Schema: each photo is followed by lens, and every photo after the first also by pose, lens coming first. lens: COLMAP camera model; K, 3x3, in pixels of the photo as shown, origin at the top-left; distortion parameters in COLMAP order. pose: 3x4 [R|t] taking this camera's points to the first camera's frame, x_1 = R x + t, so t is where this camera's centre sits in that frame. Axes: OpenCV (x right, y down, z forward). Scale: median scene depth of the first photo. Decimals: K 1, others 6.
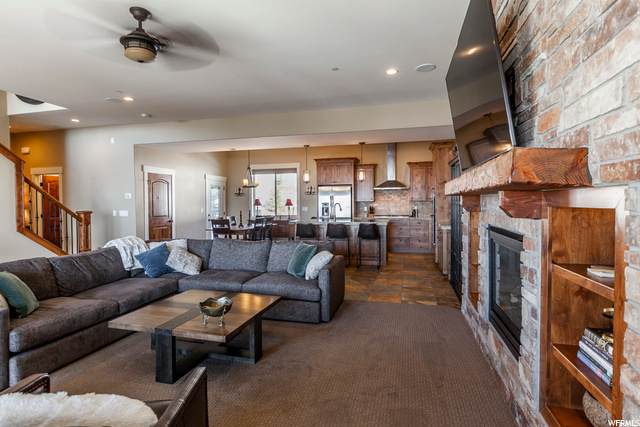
lens RADIAL K [[341.5, 0, 316.6], [0, 341.5, 210.6], [0, 0, 1]] dist [0.004564, -0.002066]
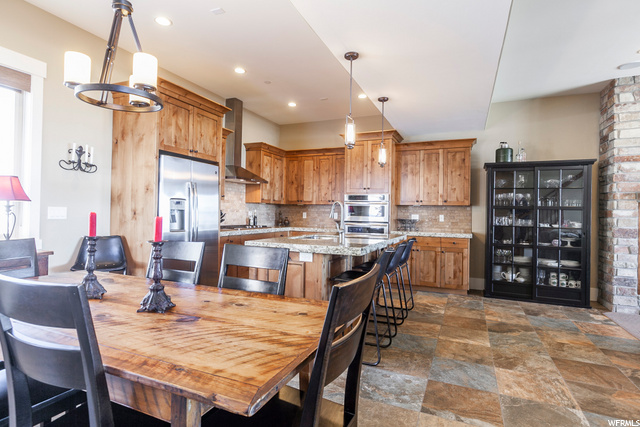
lens RADIAL K [[341.5, 0, 315.6], [0, 341.5, 210.2], [0, 0, 1]] dist [0.004564, -0.002066]
pose [[0.161210, 0.021569, 0.986684, -0.339029], [0.004426, 0.999735, -0.022577, 0.000838], [-0.986910, 0.008006, 0.161072, 0.774149]]
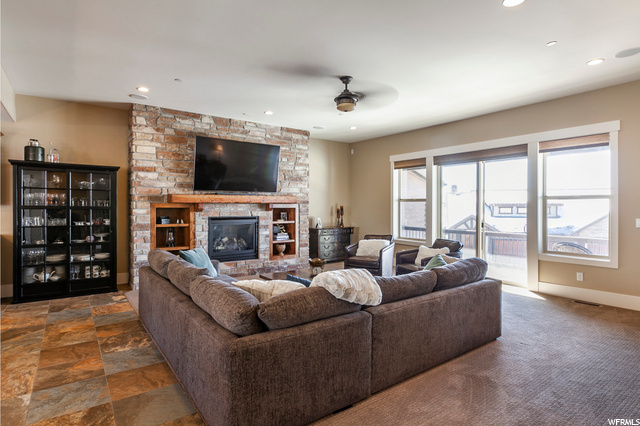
lens RADIAL K [[341.5, 0, 316.6], [0, 341.5, 209.2], [0, 0, 1]] dist [0.004564, -0.002066]
pose [[-0.774260, -0.001704, 0.632865, -0.424852], [0.017870, 0.999539, 0.024554, -0.016758], [-0.632615, 0.030321, -0.773873, 0.700995]]
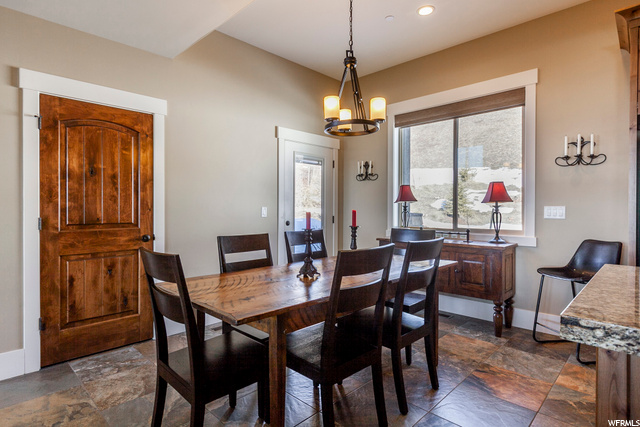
lens RADIAL K [[341.5, 0, 316.8], [0, 341.5, 213.2], [0, 0, 1]] dist [0.004564, -0.002066]
pose [[0.869454, 0.018239, -0.493678, -0.075037], [-0.020574, 0.999788, 0.000704, 0.000129], [0.493586, 0.009544, 0.869645, 0.673843]]
